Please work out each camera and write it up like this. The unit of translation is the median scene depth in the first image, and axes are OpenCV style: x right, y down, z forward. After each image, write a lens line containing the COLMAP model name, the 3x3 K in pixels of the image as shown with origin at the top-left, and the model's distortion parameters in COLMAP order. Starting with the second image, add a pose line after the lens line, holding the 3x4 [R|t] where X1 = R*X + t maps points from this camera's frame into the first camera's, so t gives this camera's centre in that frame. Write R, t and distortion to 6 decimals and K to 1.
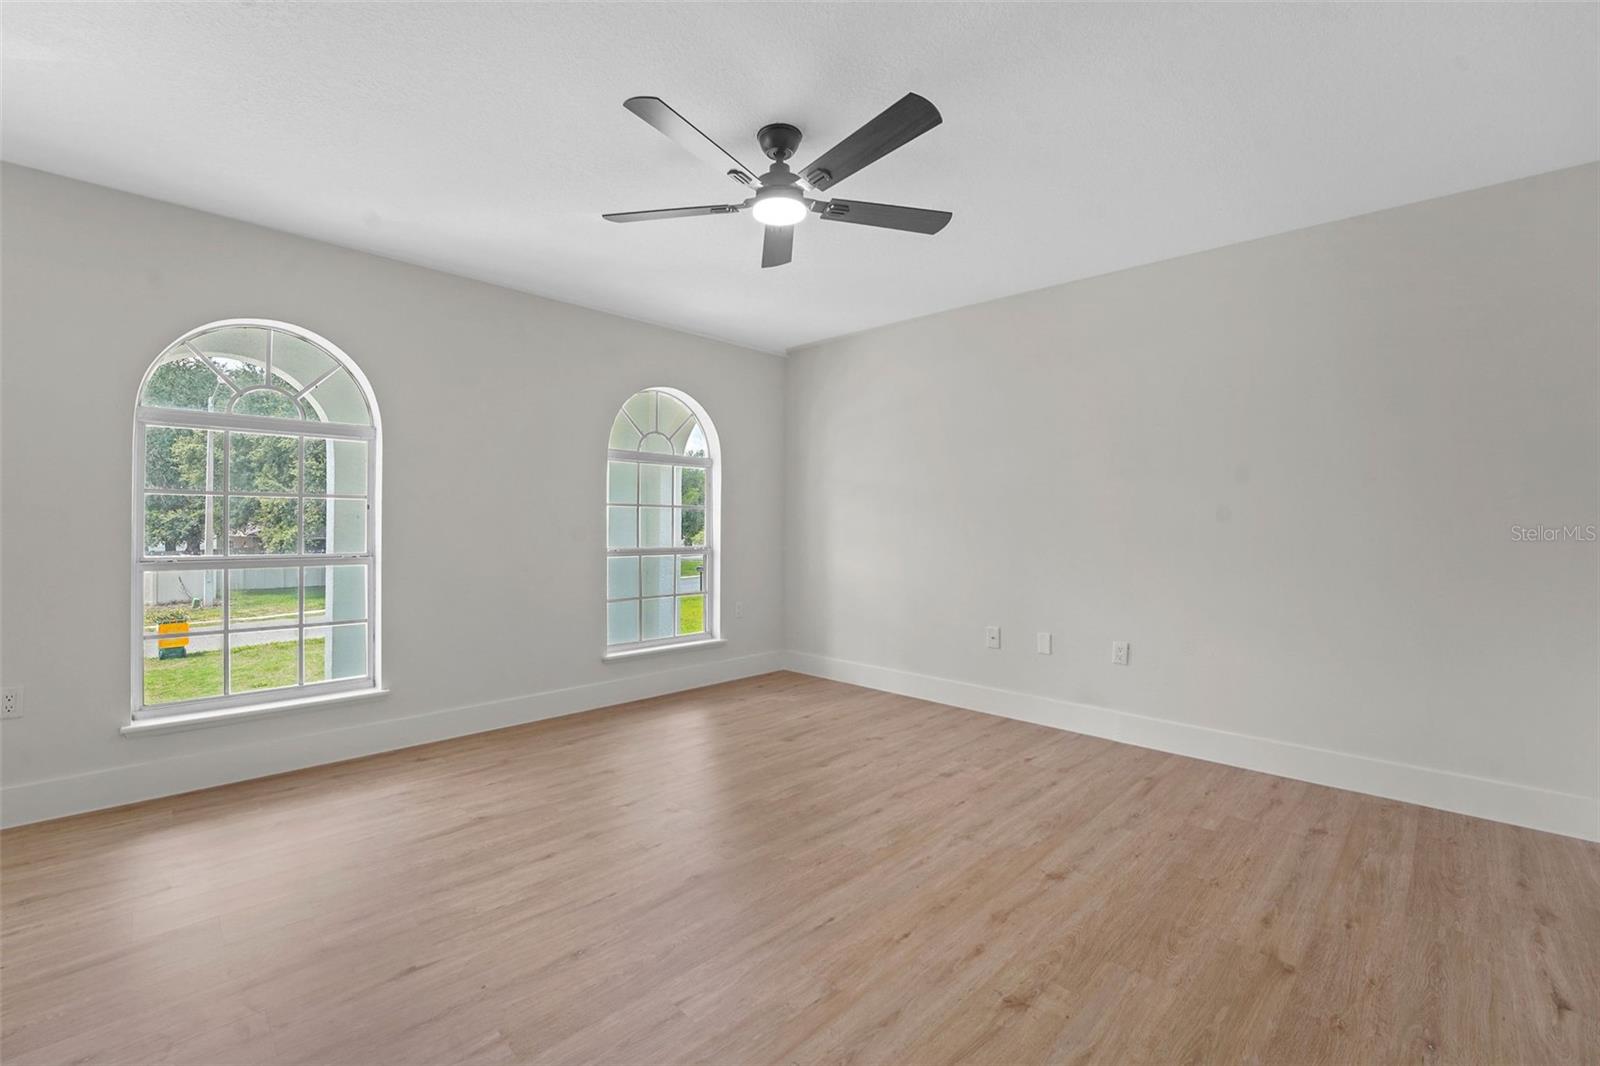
lens RADIAL K [[657.4, 0, 799.1], [0, 657.4, 527.4], [0, 0, 1]] dist [-0.025828, 0.000245]
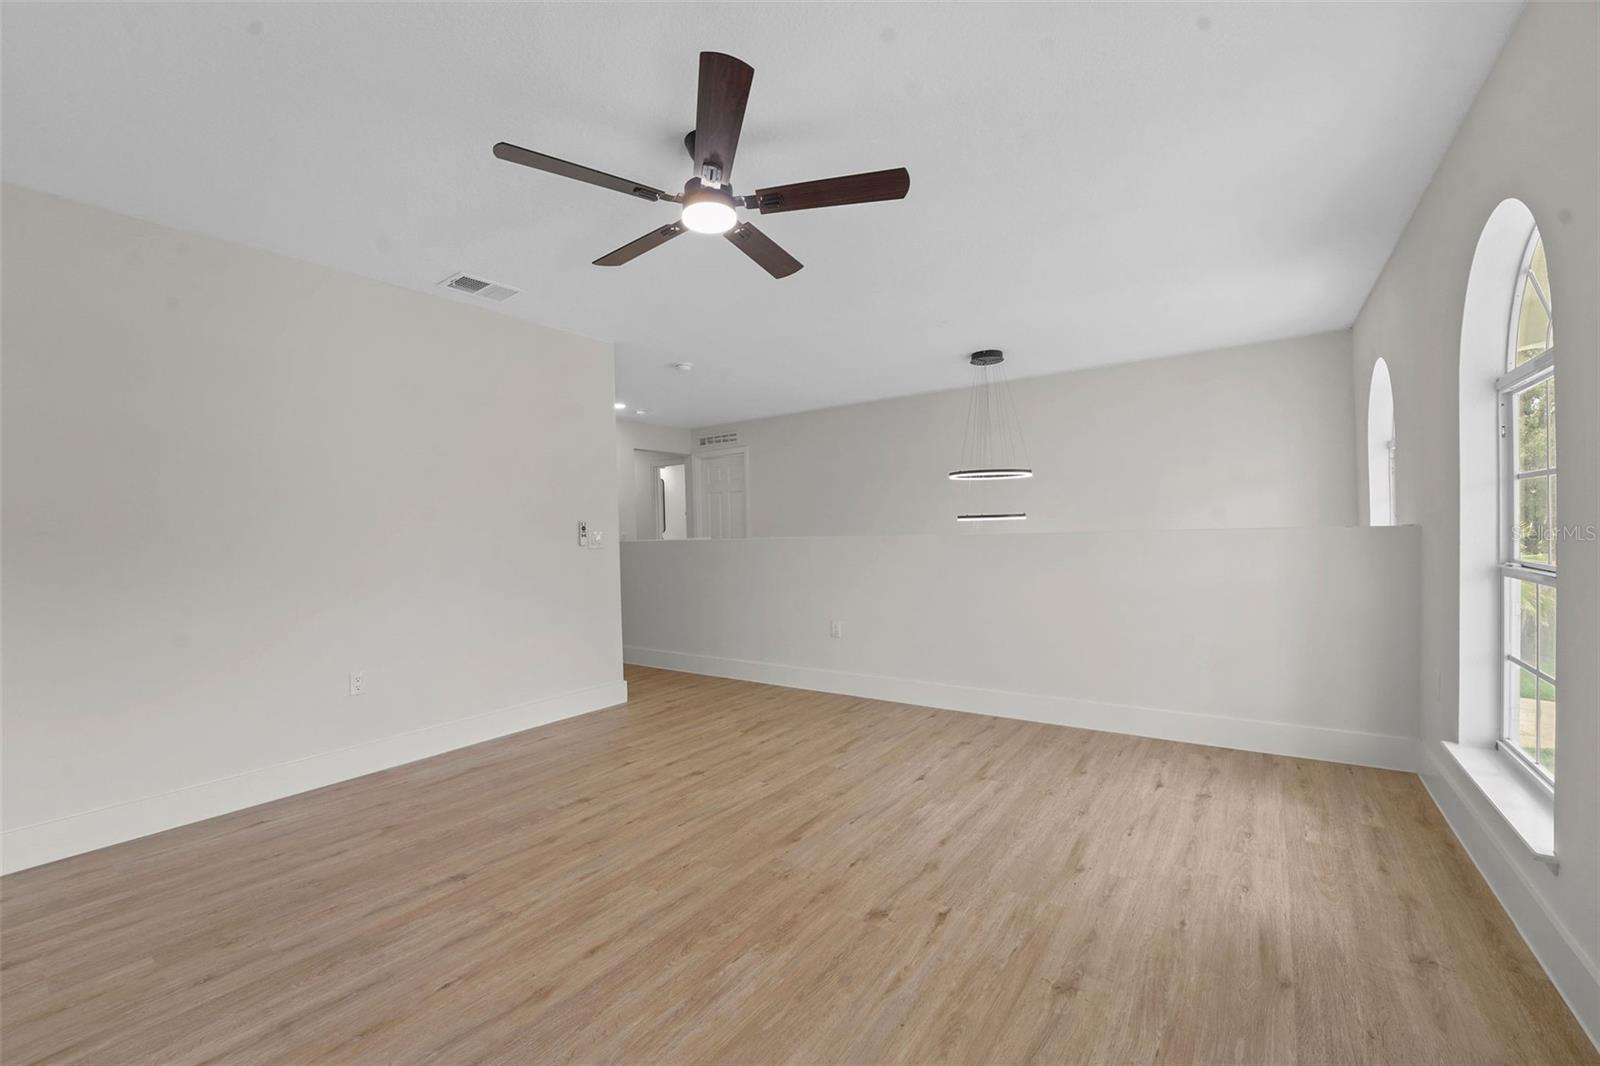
lens RADIAL K [[657.4, 0, 791.2], [0, 657.4, 539.8], [0, 0, 1]] dist [-0.025828, 0.000245]
pose [[-0.990013, 0.022657, -0.139141, -0.002234], [0.020498, 0.999647, 0.016926, -0.011280], [0.139475, 0.013905, -0.990128, 1.865735]]
